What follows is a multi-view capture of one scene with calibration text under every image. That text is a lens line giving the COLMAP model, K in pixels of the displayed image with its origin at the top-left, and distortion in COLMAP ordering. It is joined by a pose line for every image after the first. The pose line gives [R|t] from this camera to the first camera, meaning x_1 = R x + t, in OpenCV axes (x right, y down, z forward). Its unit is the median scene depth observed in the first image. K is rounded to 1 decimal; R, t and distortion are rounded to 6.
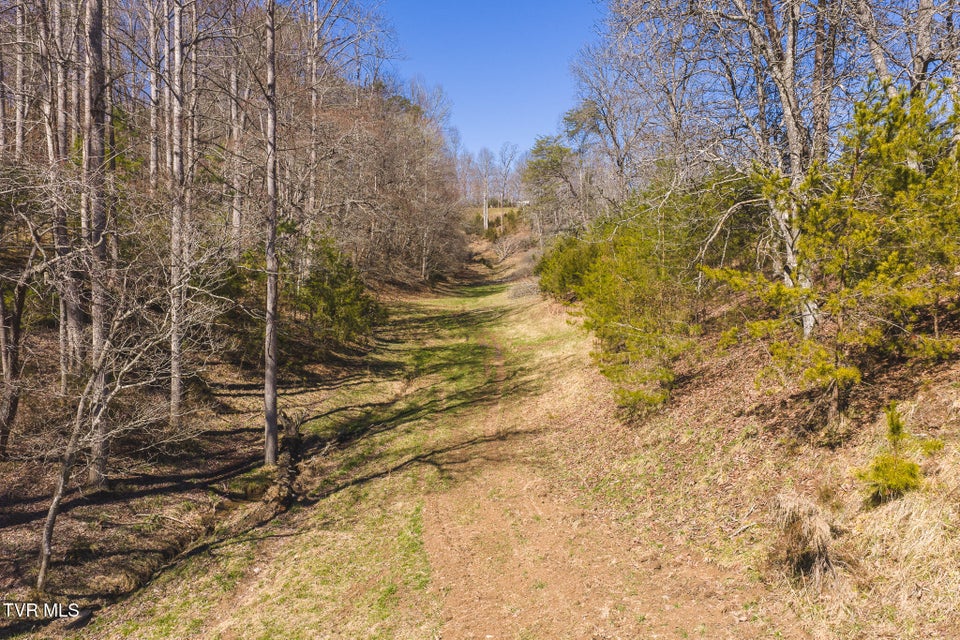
lens RADIAL K [[794.0, 0, 483.0], [0, 794.0, 324.1], [0, 0, 1]] dist [0.018649, -0.022443]
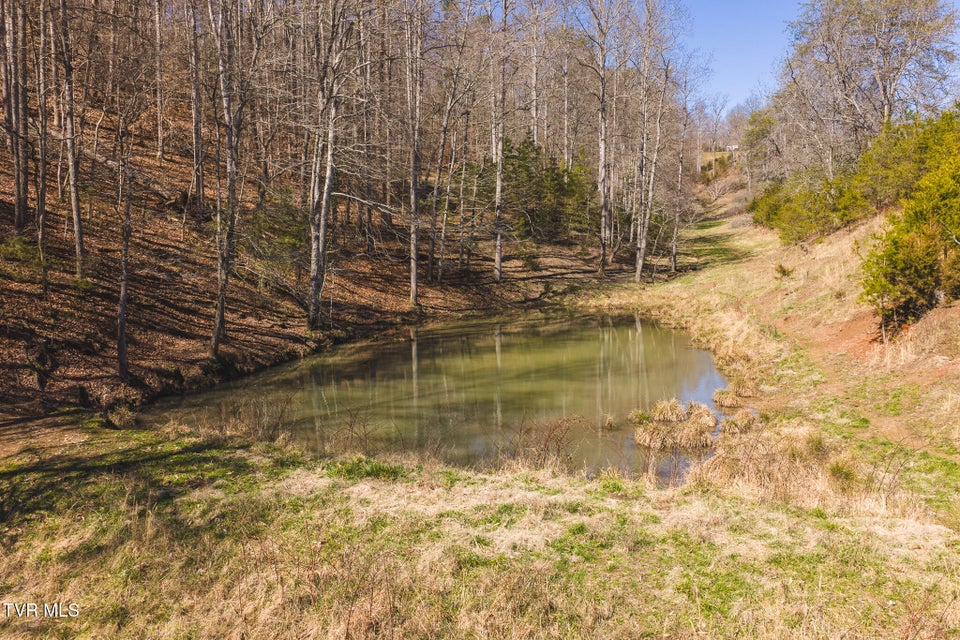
lens RADIAL K [[794.0, 0, 483.0], [0, 794.0, 324.1], [0, 0, 1]] dist [0.018649, -0.022443]
pose [[0.971196, 0.026804, -0.236768, -0.027578], [-0.008837, 0.997021, 0.076625, 0.017239], [0.238117, -0.072325, 0.968540, -0.266947]]
